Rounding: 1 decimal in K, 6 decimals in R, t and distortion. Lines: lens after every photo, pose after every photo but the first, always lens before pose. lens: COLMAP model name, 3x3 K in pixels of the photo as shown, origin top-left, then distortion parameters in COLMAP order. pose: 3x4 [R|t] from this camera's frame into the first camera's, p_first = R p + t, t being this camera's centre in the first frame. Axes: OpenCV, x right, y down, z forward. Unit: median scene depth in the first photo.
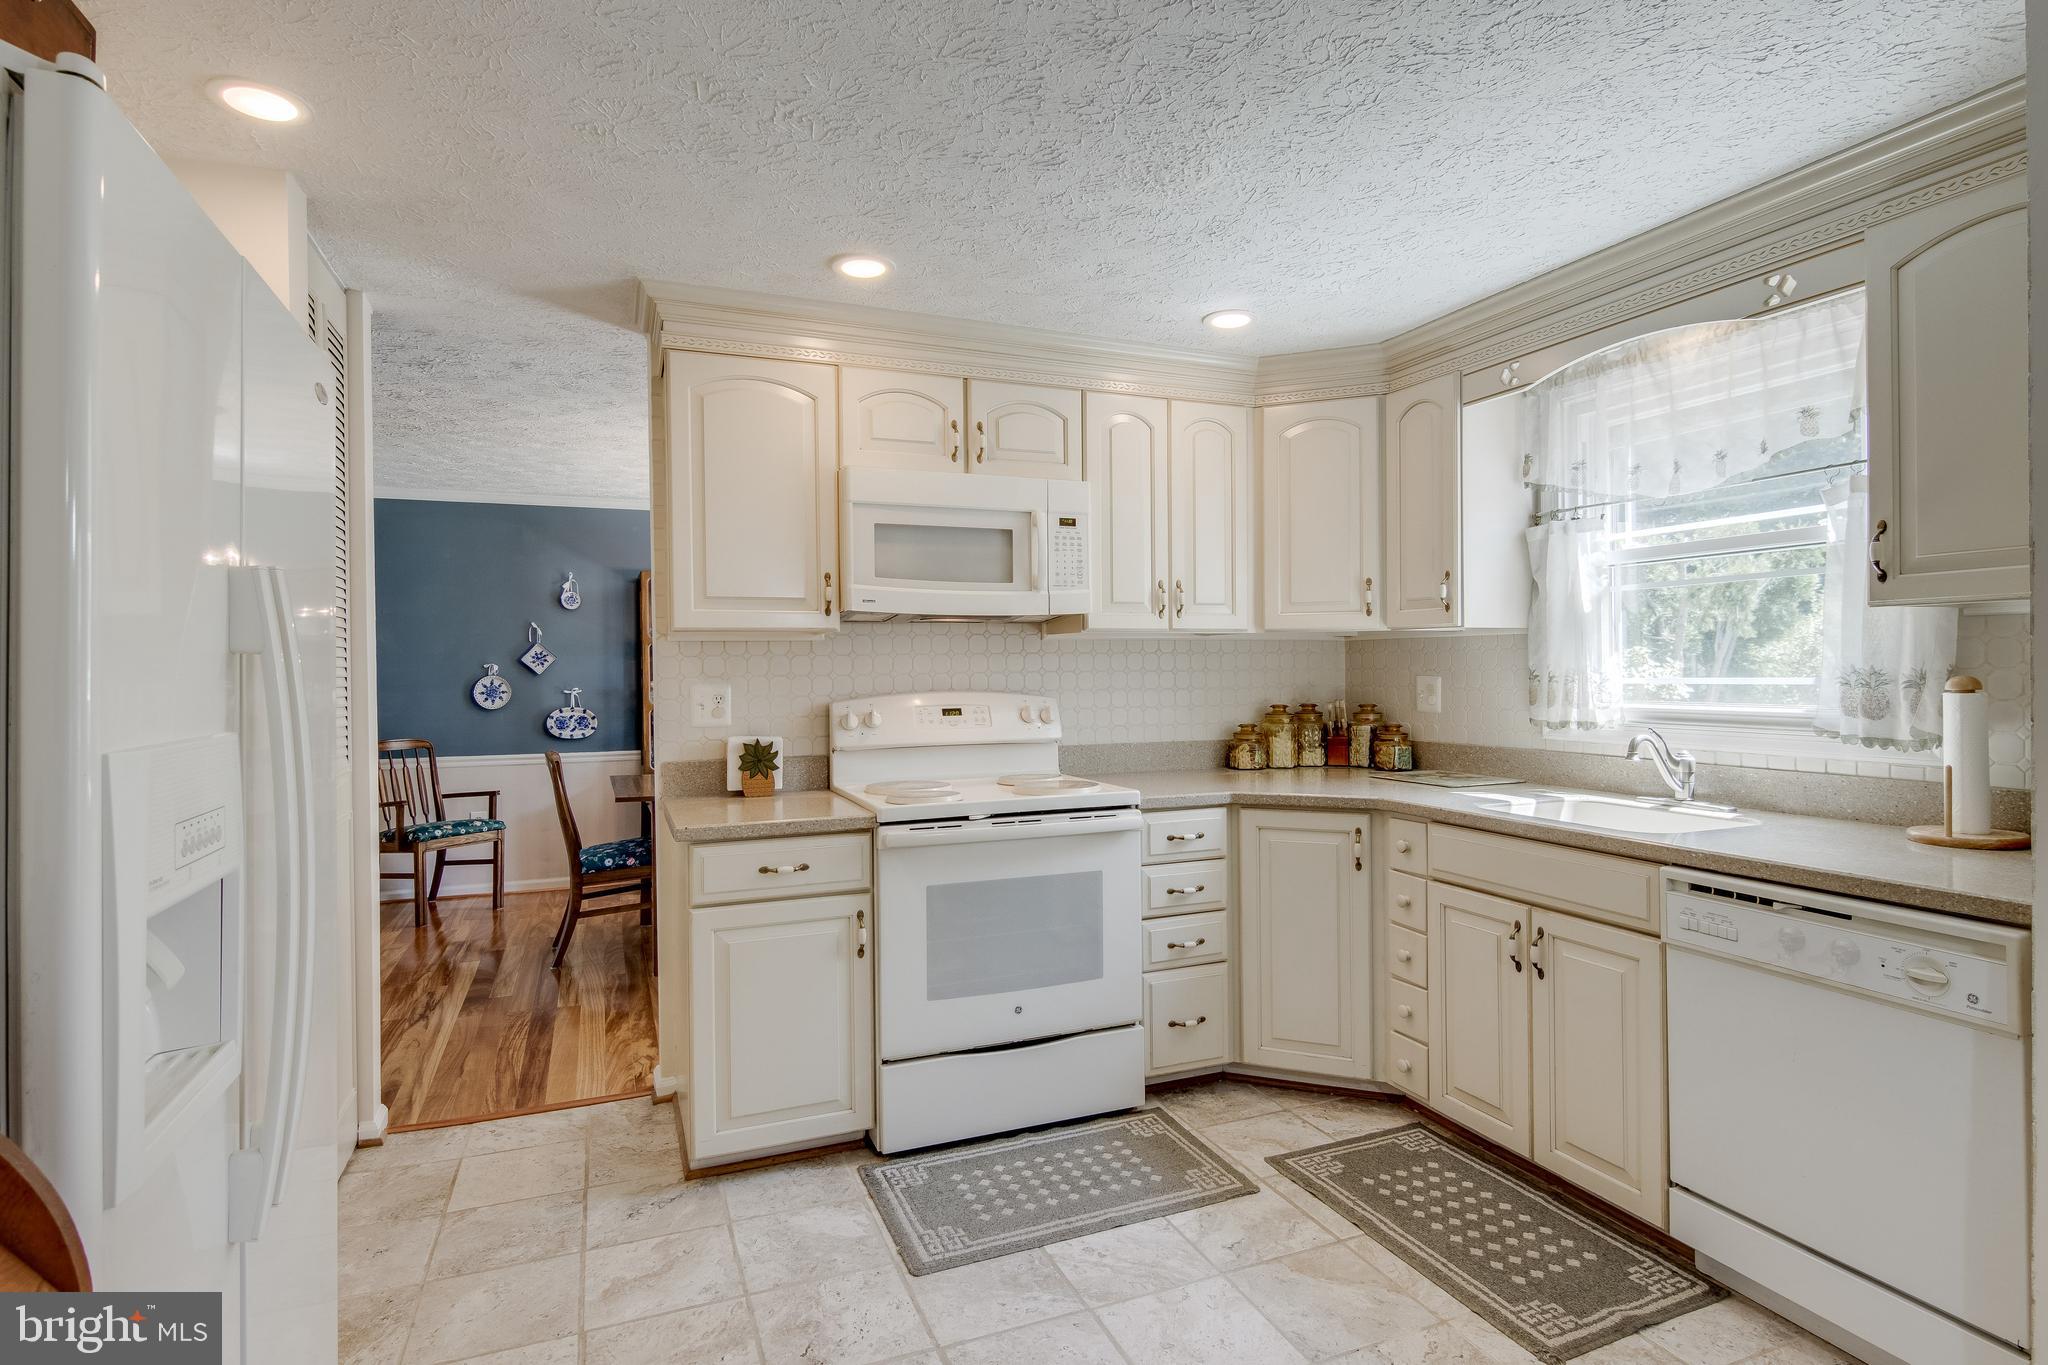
lens RADIAL K [[1042.0, 0, 1034.0], [0, 1042.0, 672.0], [0, 0, 1]] dist [0.017429, -0.015844]
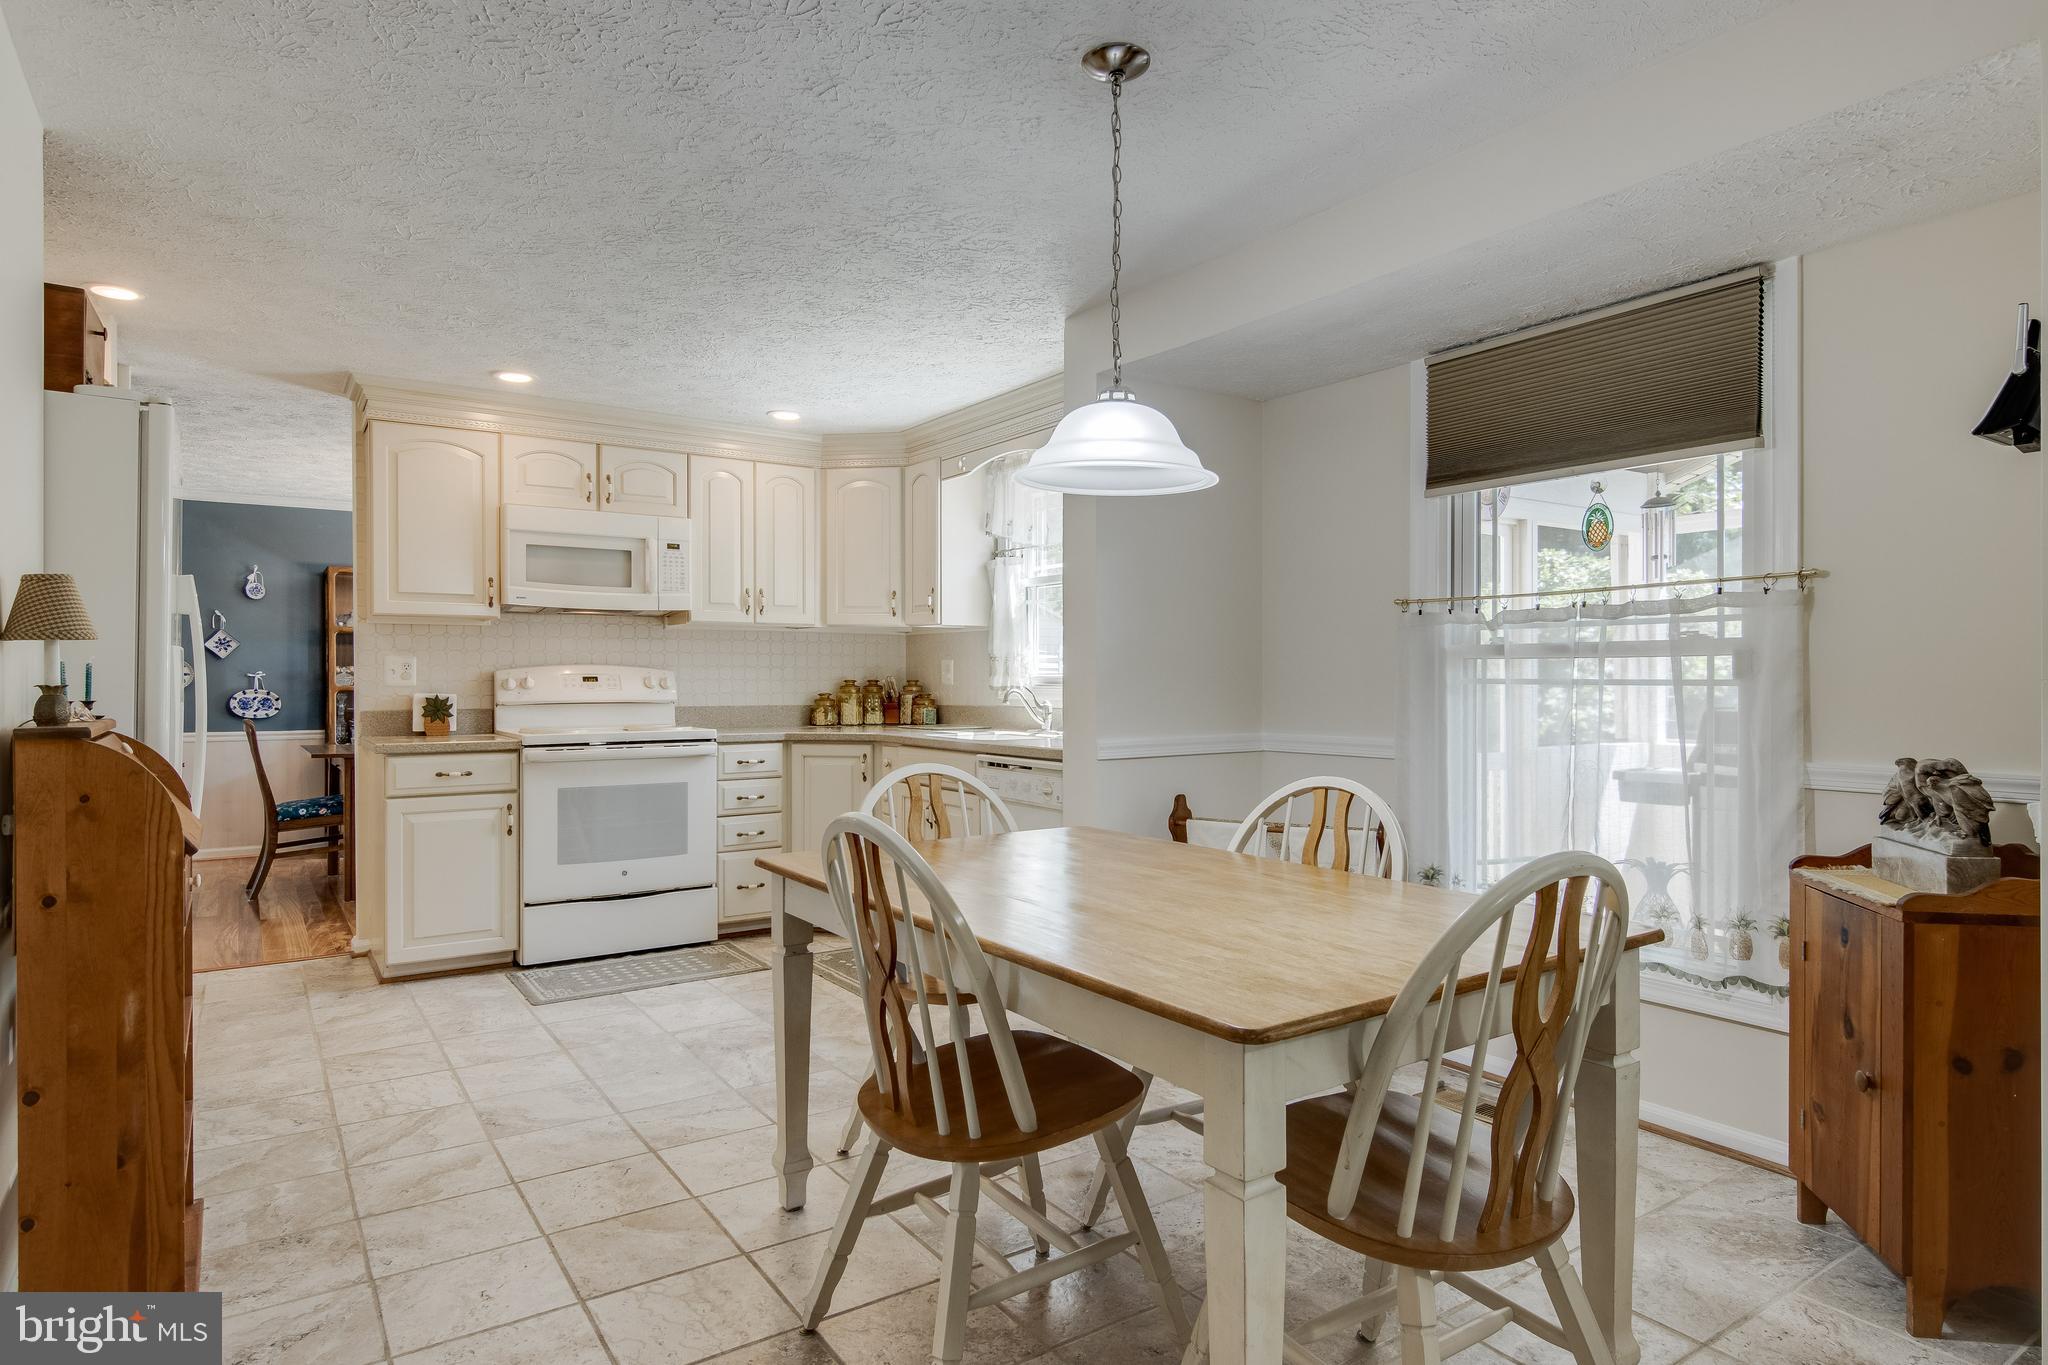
lens RADIAL K [[1144.8, 0, 1043.1], [0, 1144.8, 680.2], [0, 0, 1]] dist [0.013267, -0.015200]
pose [[0.976330, 0.008616, 0.216114, 0.196228], [-0.007962, 0.999961, -0.003896, 0.044587], [-0.216139, 0.002083, 0.976360, -0.678779]]
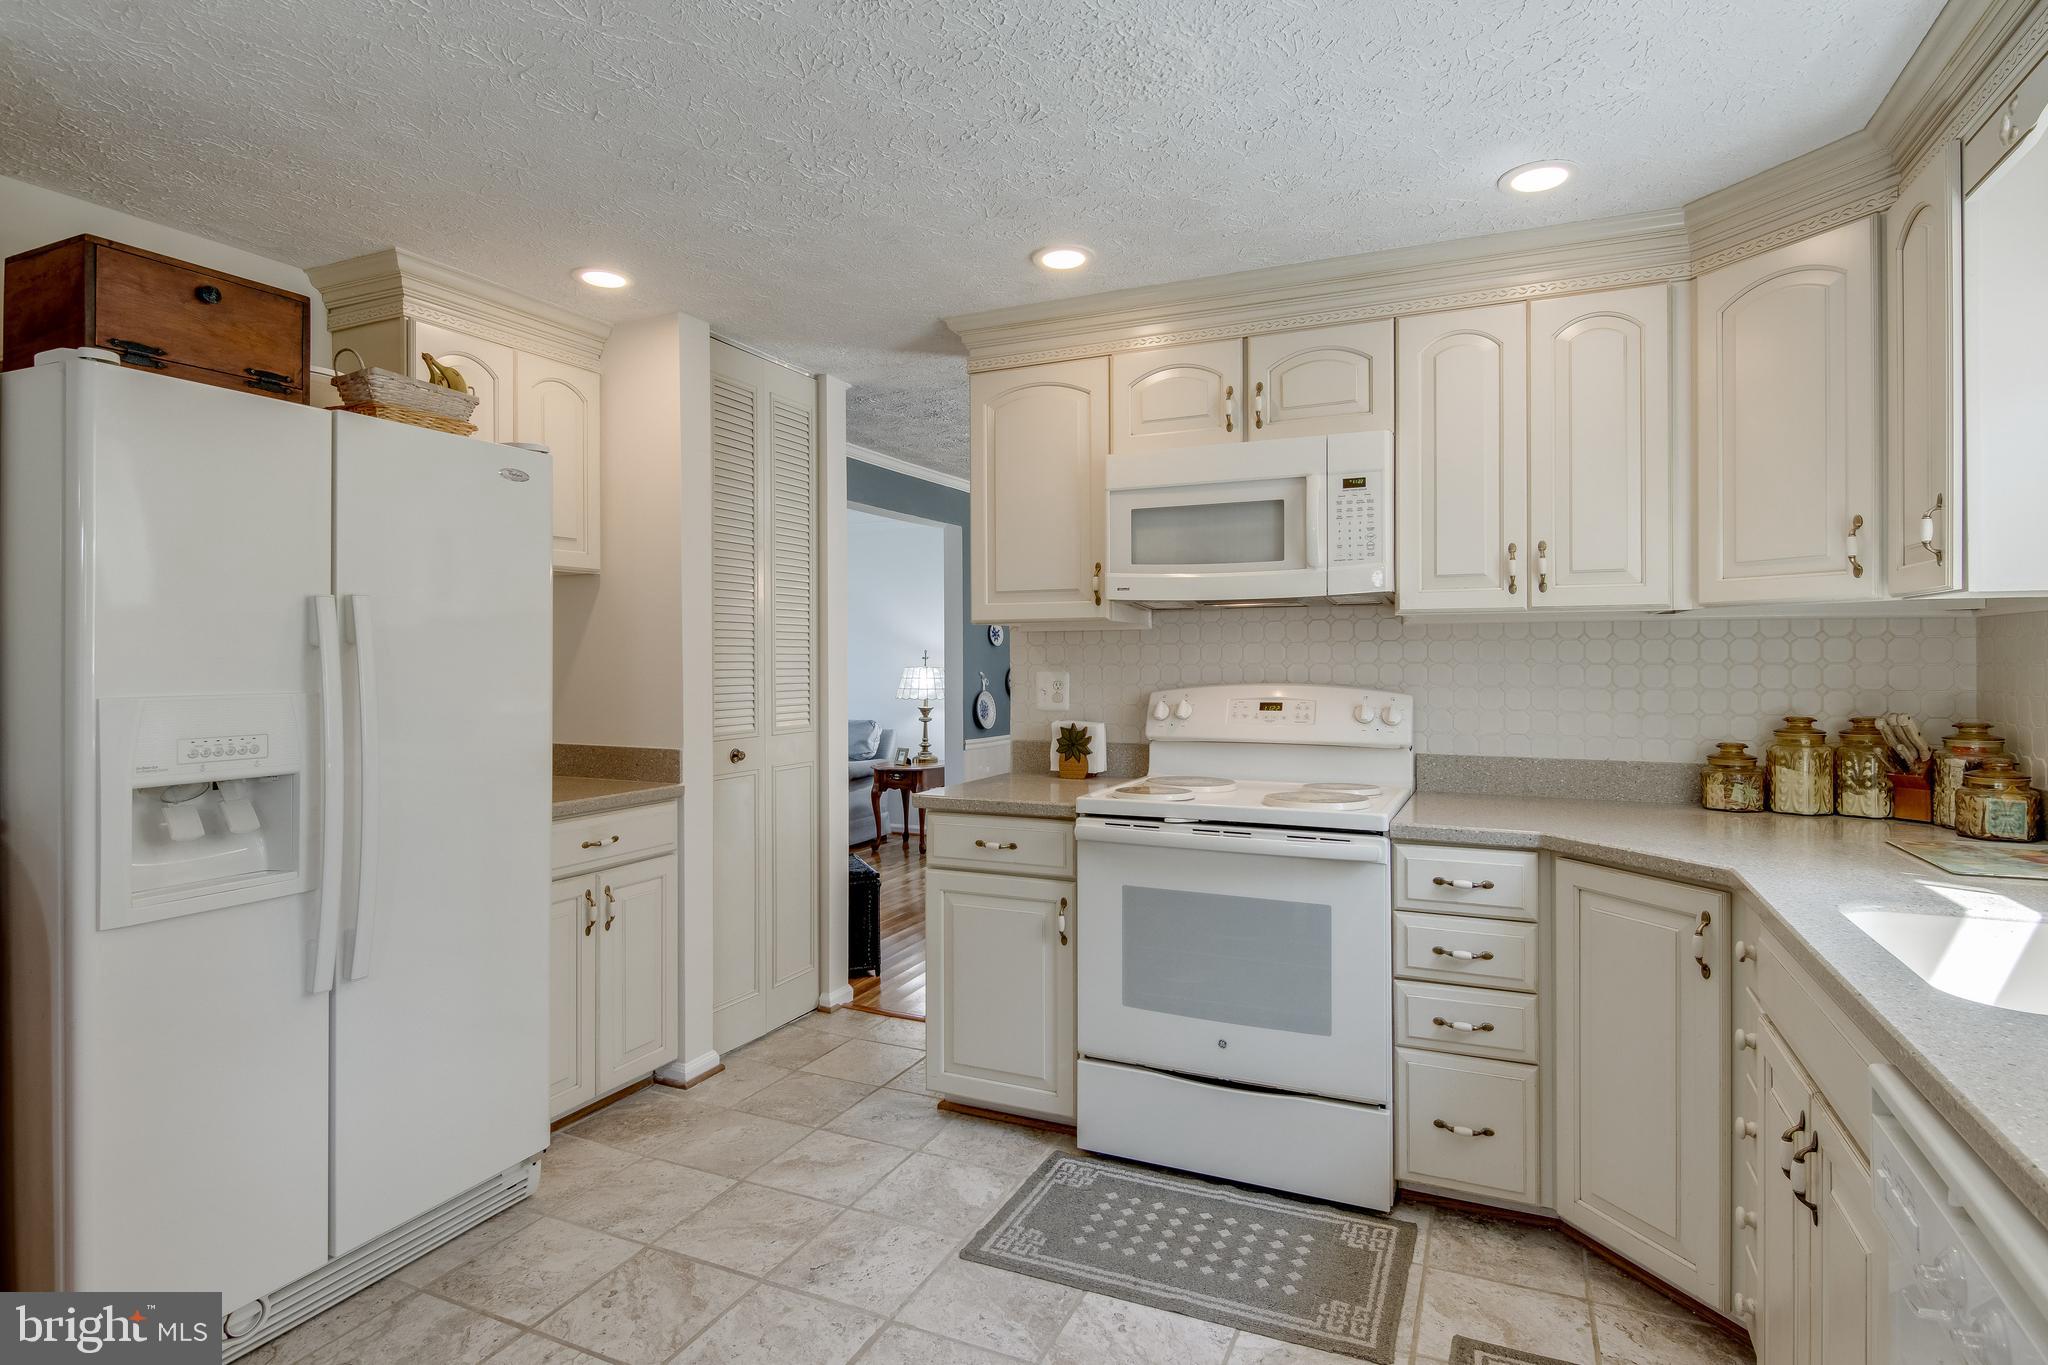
lens RADIAL K [[1047.1, 0, 1050.0], [0, 1047.1, 658.5], [0, 0, 1]] dist [0.018918, -0.018886]
pose [[0.689952, 0.007440, -0.723817, 0.485270], [-0.007748, 0.999966, 0.002893, -0.004695], [0.723814, 0.003611, 0.689986, 0.255186]]
